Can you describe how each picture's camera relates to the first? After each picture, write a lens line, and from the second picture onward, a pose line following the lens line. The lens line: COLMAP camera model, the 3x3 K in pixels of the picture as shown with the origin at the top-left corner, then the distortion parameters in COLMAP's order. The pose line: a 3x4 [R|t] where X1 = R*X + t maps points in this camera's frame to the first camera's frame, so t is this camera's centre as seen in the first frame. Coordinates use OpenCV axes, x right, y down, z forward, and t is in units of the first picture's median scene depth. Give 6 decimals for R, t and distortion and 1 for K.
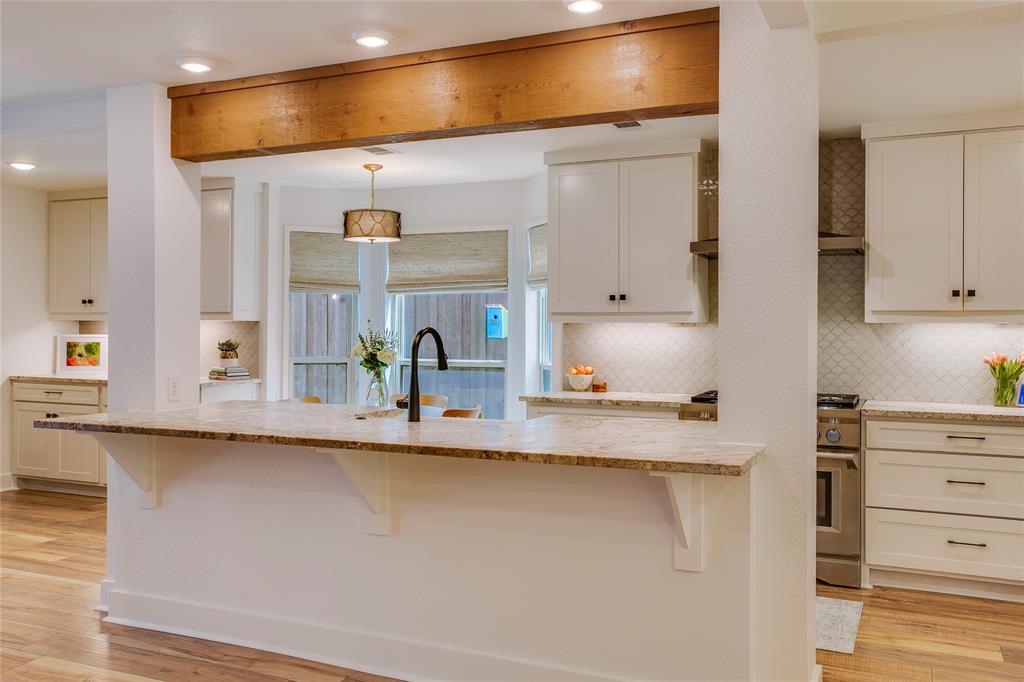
lens RADIAL K [[827.9, 0, 550.0], [0, 827.9, 335.1], [0, 0, 1]] dist [0.007804, 0.004920]
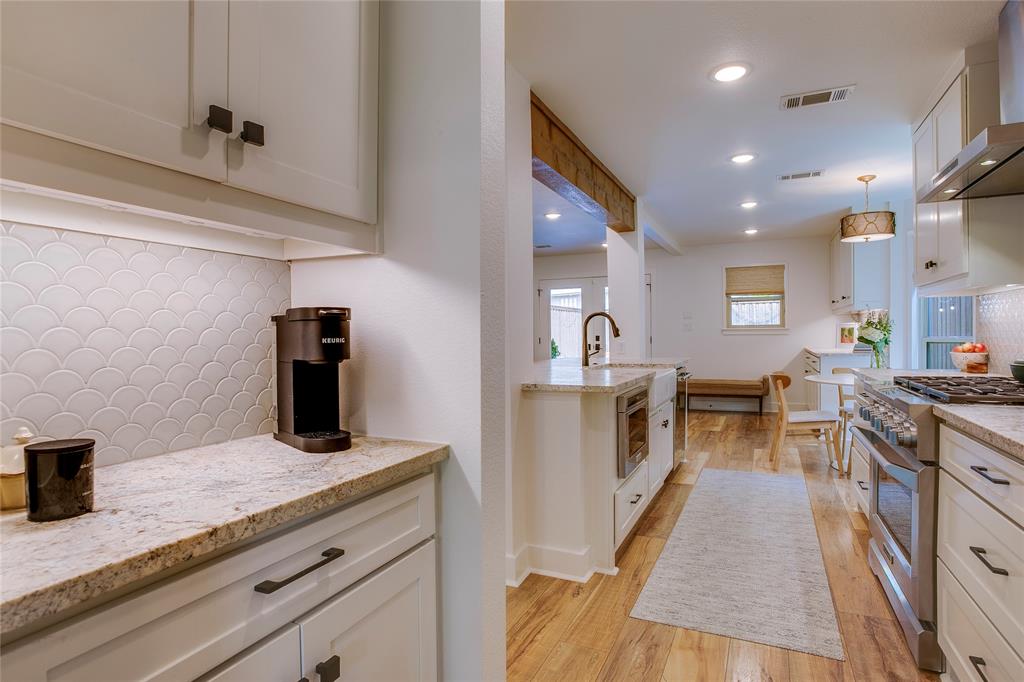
lens RADIAL K [[538.2, 0, 507.9], [0, 538.2, 348.9], [0, 0, 1]] dist [-0.064707, 0.028274]
pose [[-0.013823, 0.021579, -0.999672, 0.566669], [0.014808, 0.999662, 0.021374, 0.022916], [0.999795, -0.014508, -0.014137, 0.479821]]
